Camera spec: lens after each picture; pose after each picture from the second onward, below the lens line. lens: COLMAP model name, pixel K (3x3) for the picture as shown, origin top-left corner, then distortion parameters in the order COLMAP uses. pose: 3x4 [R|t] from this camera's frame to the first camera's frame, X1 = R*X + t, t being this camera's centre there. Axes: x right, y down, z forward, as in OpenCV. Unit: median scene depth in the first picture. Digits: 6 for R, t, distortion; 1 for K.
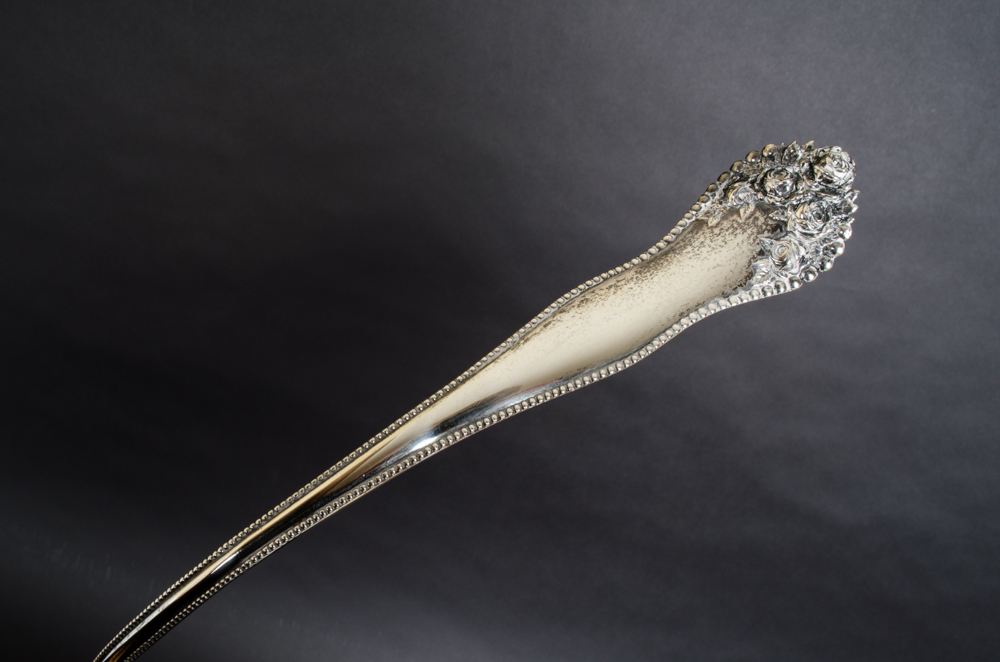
lens RADIAL K [[974.0, 0, 500.0], [0, 974.0, 331.0], [0, 0, 1]] dist [-0.009528, -0.010261]
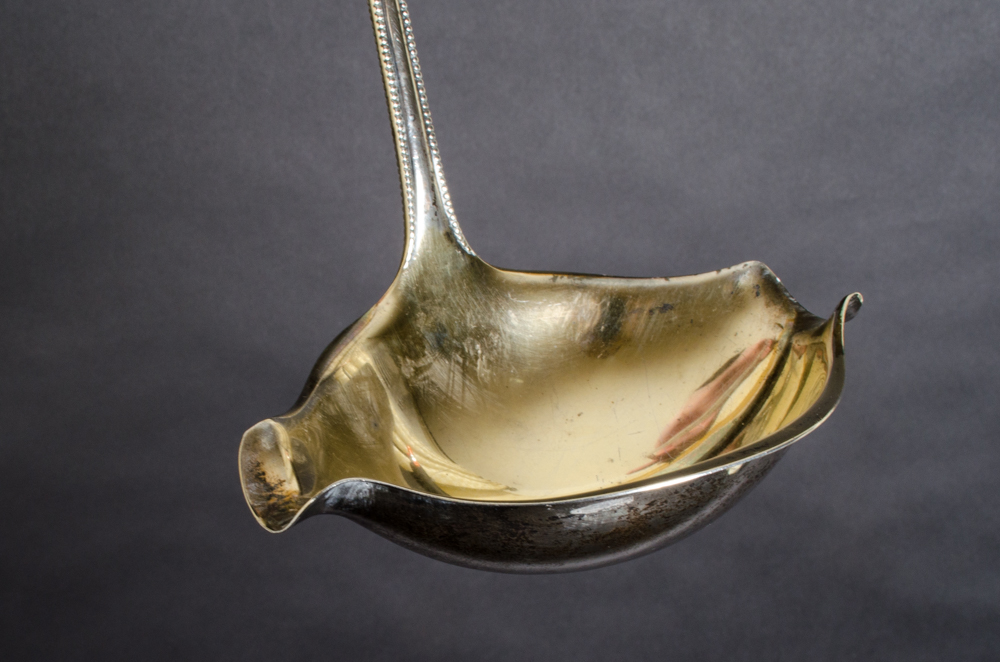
lens RADIAL K [[974.0, 0, 500.0], [0, 974.0, 331.0], [0, 0, 1]] dist [-0.009528, -0.010261]
pose [[0.952805, -0.272470, 0.133877, 0.014571], [0.291042, 0.945268, -0.147521, 0.030394], [-0.086354, 0.179522, 0.979956, 0.442224]]
